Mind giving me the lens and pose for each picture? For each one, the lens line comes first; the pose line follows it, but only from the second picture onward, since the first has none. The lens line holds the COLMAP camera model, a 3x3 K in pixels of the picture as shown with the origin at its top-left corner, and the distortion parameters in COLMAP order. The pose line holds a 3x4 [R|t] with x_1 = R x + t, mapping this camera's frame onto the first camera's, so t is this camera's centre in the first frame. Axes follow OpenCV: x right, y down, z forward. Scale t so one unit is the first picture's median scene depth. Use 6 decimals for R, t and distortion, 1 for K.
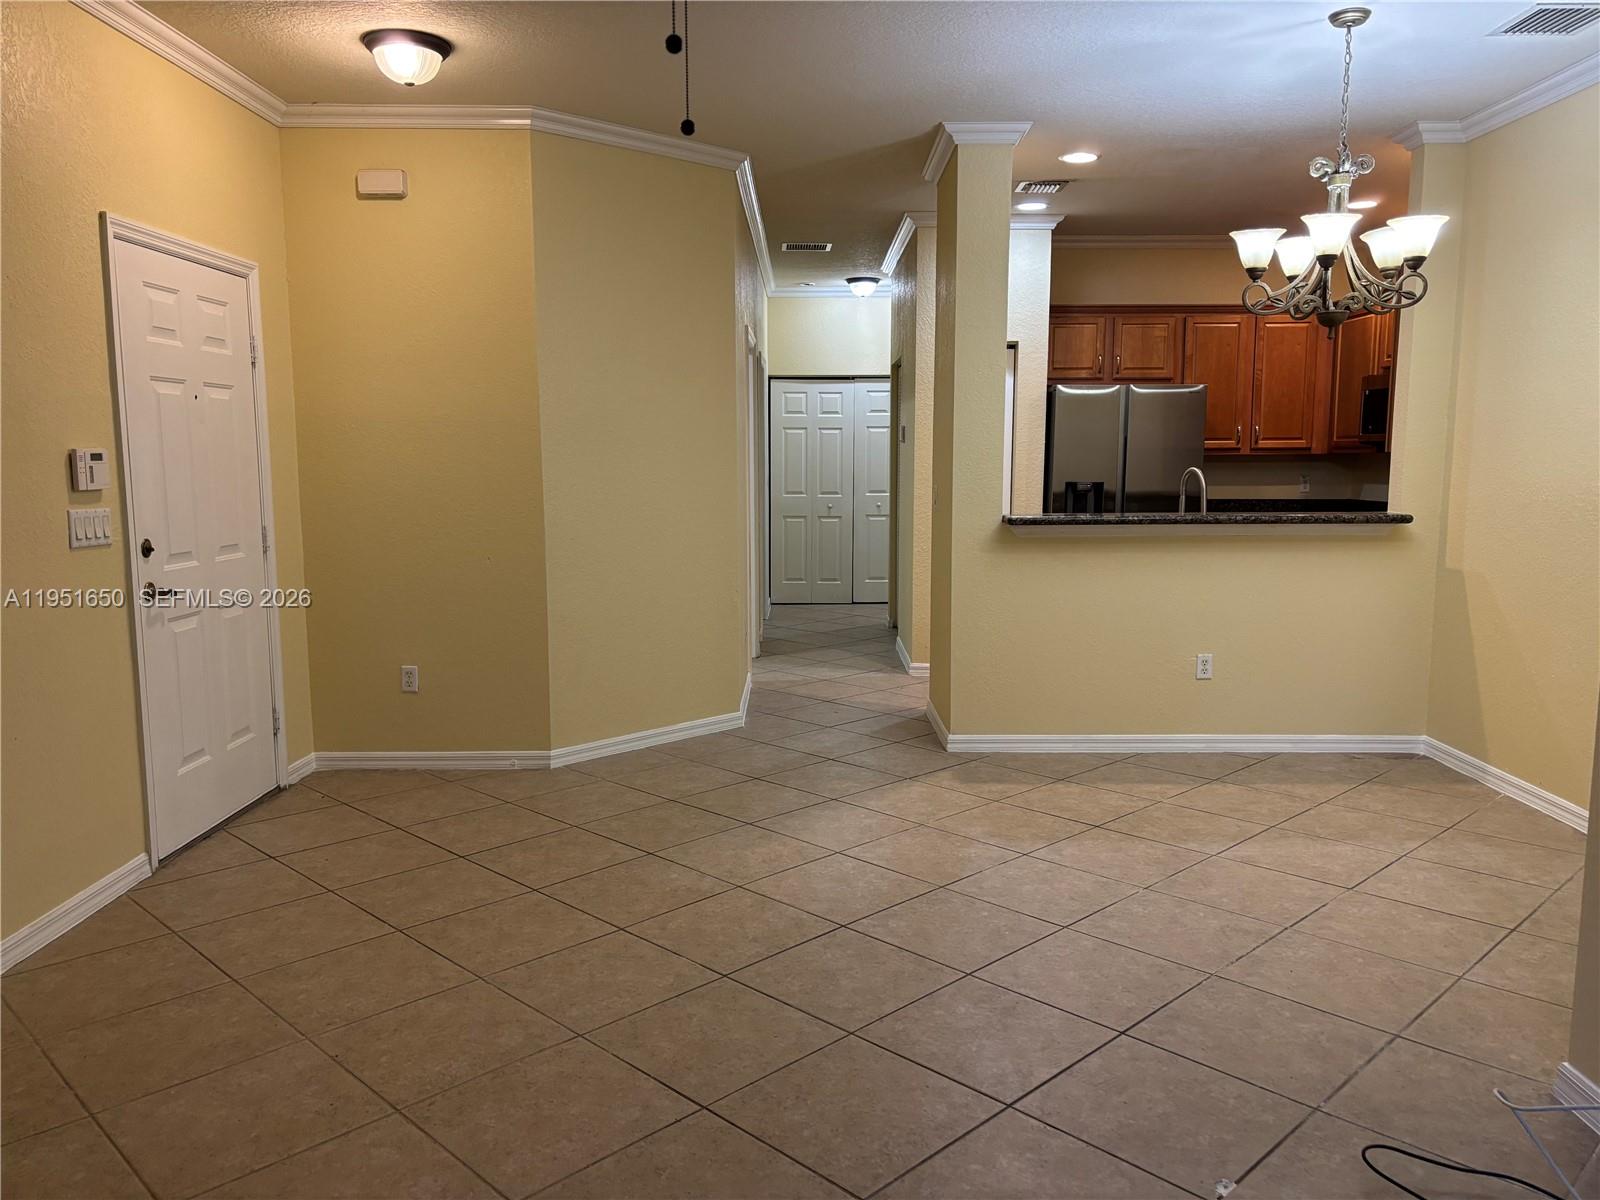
lens RADIAL K [[1202.8, 0, 806.2], [0, 1202.8, 615.5], [0, 0, 1]] dist [0.041648, -0.051985]
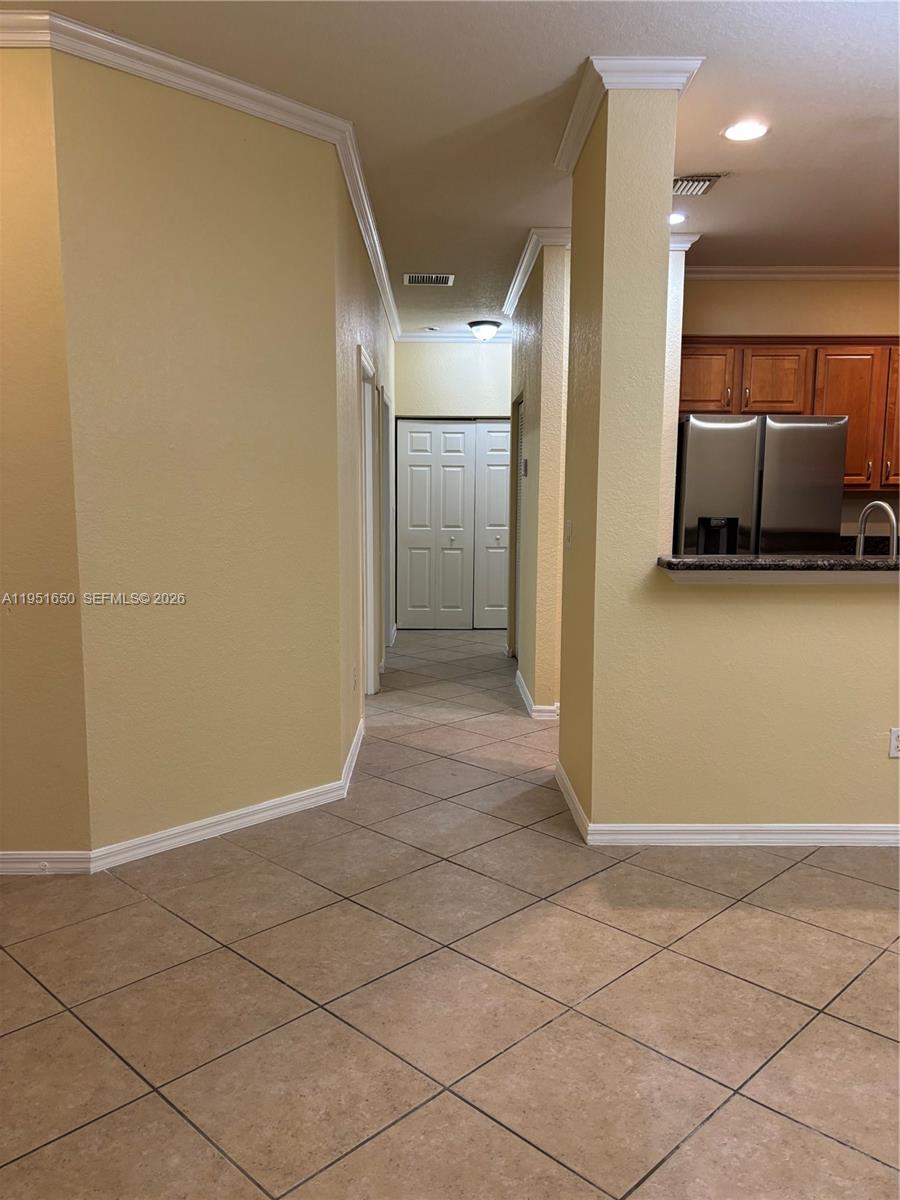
lens RADIAL K [[902.1, 0, 445.4], [0, 902.1, 611.6], [0, 0, 1]] dist [0.041648, -0.051985]
pose [[0.999954, 0.005942, 0.007467, 0.015033], [-0.005898, 0.999965, -0.005934, -0.040628], [-0.007502, 0.005890, 0.999955, 0.376299]]
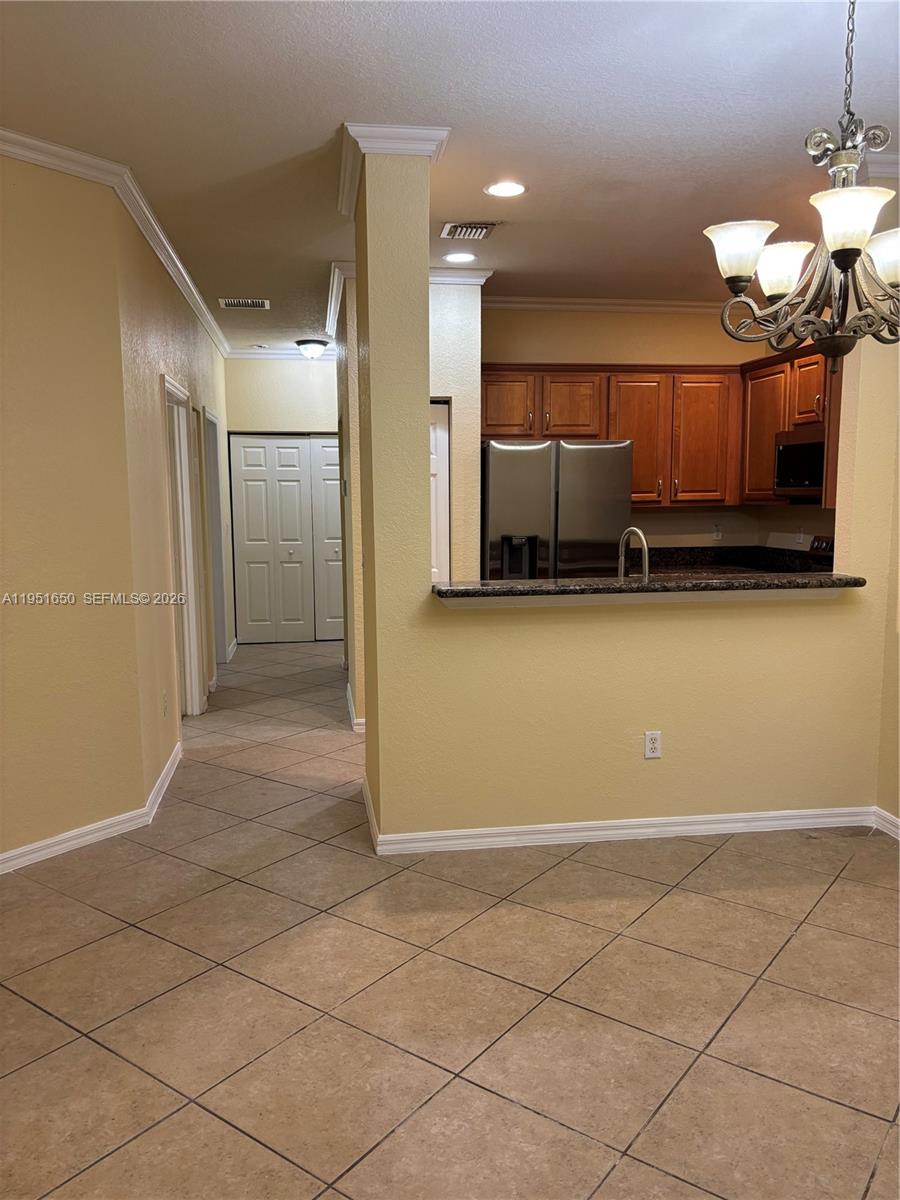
lens RADIAL K [[902.1, 0, 445.4], [0, 902.1, 611.6], [0, 0, 1]] dist [0.041648, -0.051985]
pose [[0.989307, -0.024916, 0.143703, 0.075421], [0.025743, 0.999661, -0.003897, -0.059094], [-0.143557, 0.007555, 0.989613, 0.334256]]
